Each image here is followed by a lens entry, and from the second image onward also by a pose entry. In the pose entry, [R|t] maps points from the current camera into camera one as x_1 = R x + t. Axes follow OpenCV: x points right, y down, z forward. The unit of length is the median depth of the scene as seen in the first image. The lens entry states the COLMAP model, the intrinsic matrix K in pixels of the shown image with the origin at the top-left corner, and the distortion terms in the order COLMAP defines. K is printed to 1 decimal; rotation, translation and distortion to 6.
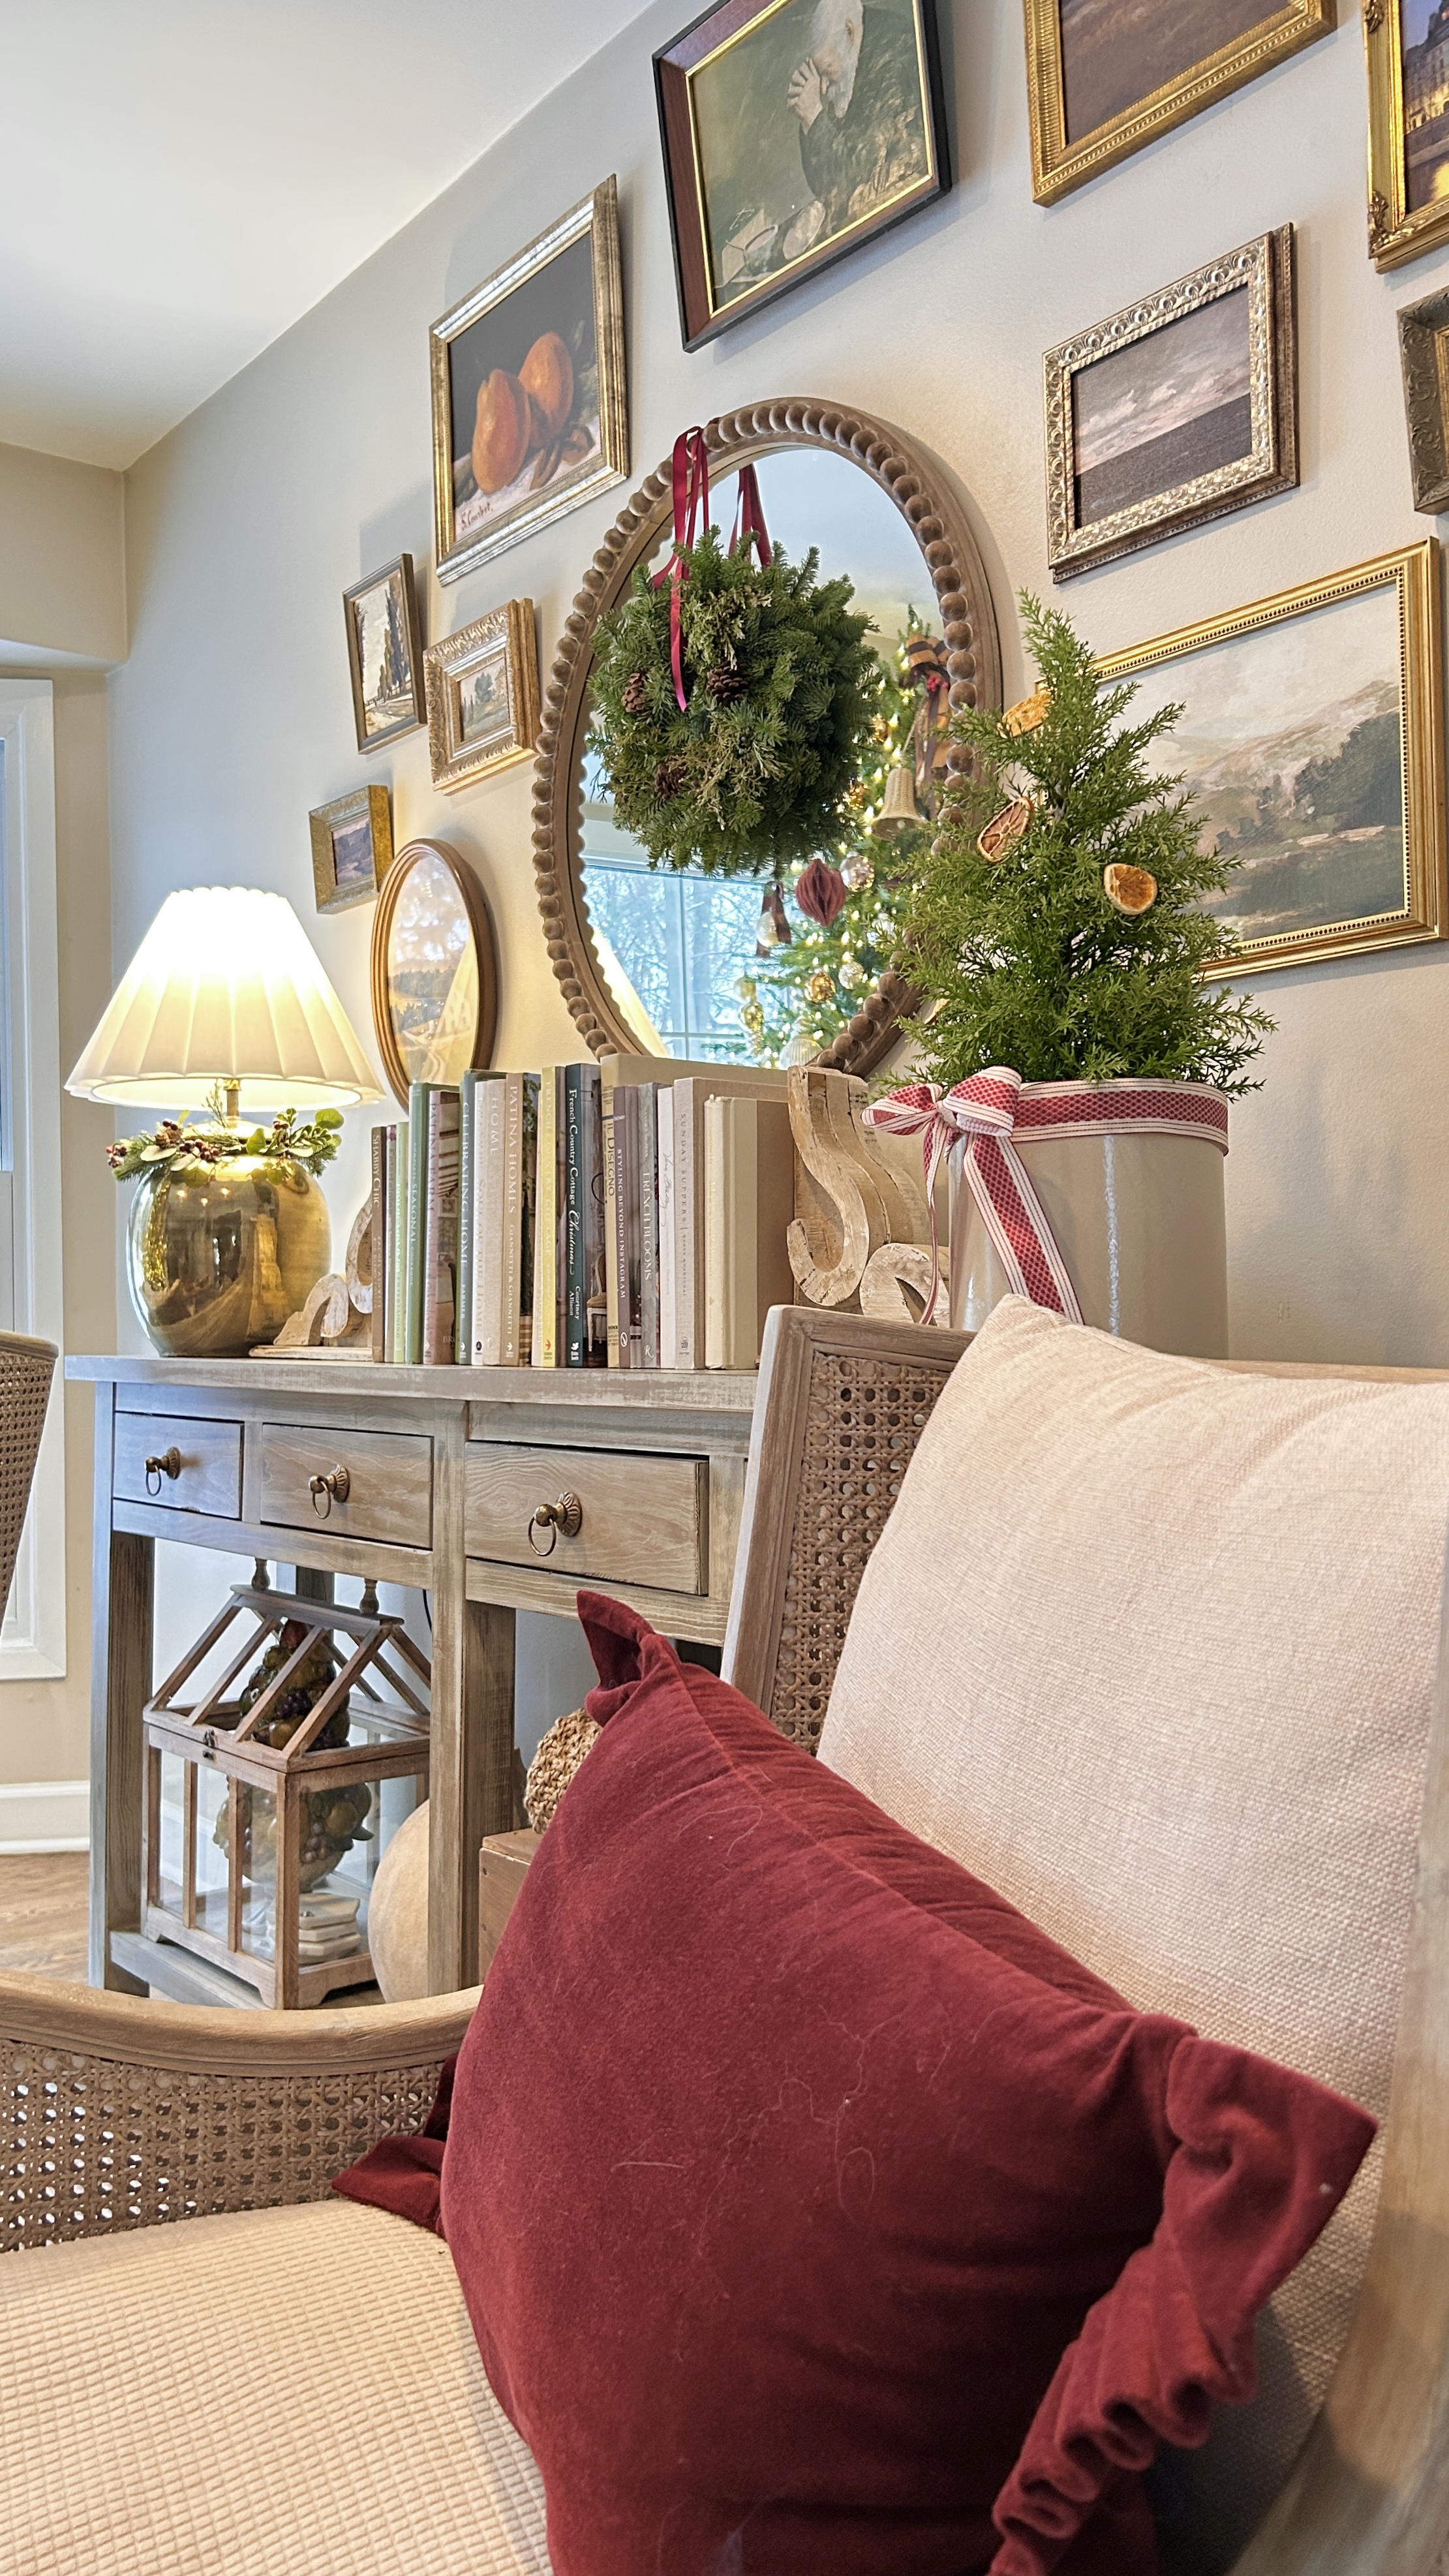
lens RADIAL K [[1929.6, 0, 717.6], [0, 1929.6, 1276.1], [0, 0, 1]] dist [0.076555, -0.083370]
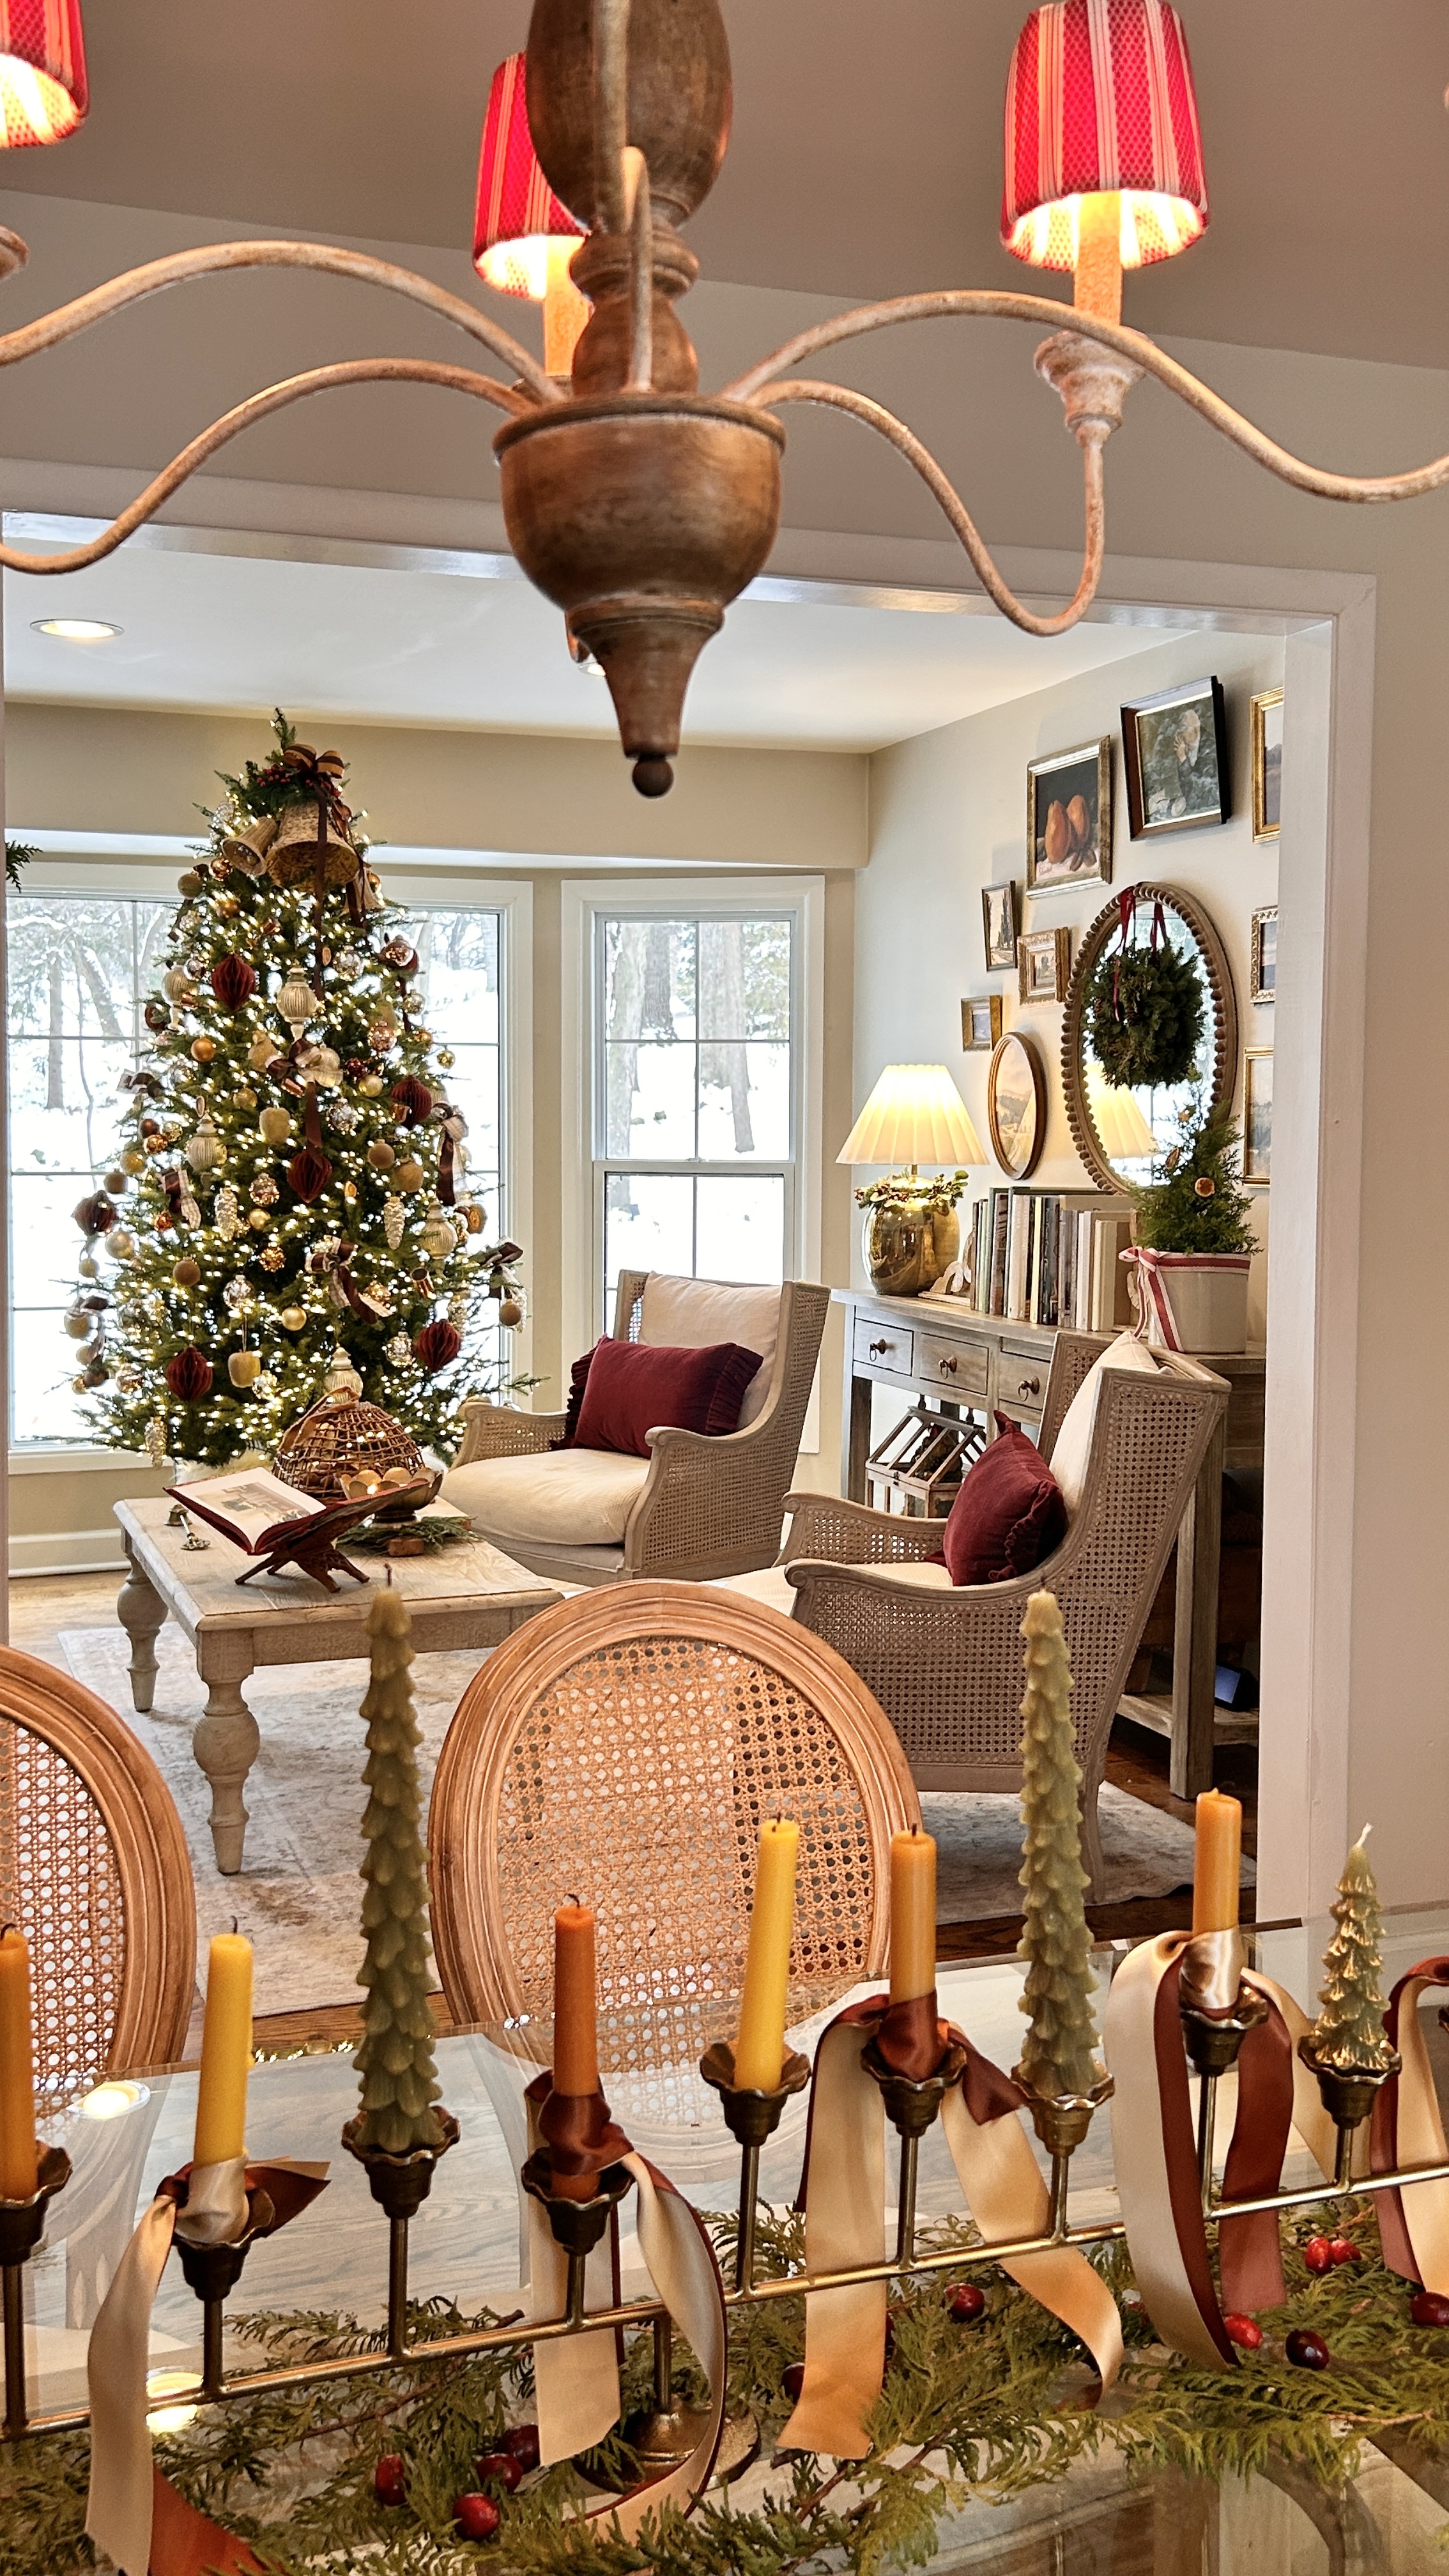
lens RADIAL K [[2172.0, 0, 733.5], [0, 2172.0, 1283.5], [0, 0, 1]] dist [0.103220, 0.001153]
pose [[0.943143, 0.048349, -0.328852, 0.342064], [-0.018223, 0.995398, 0.094081, -0.191083], [0.331887, -0.082739, 0.939684, -1.271609]]
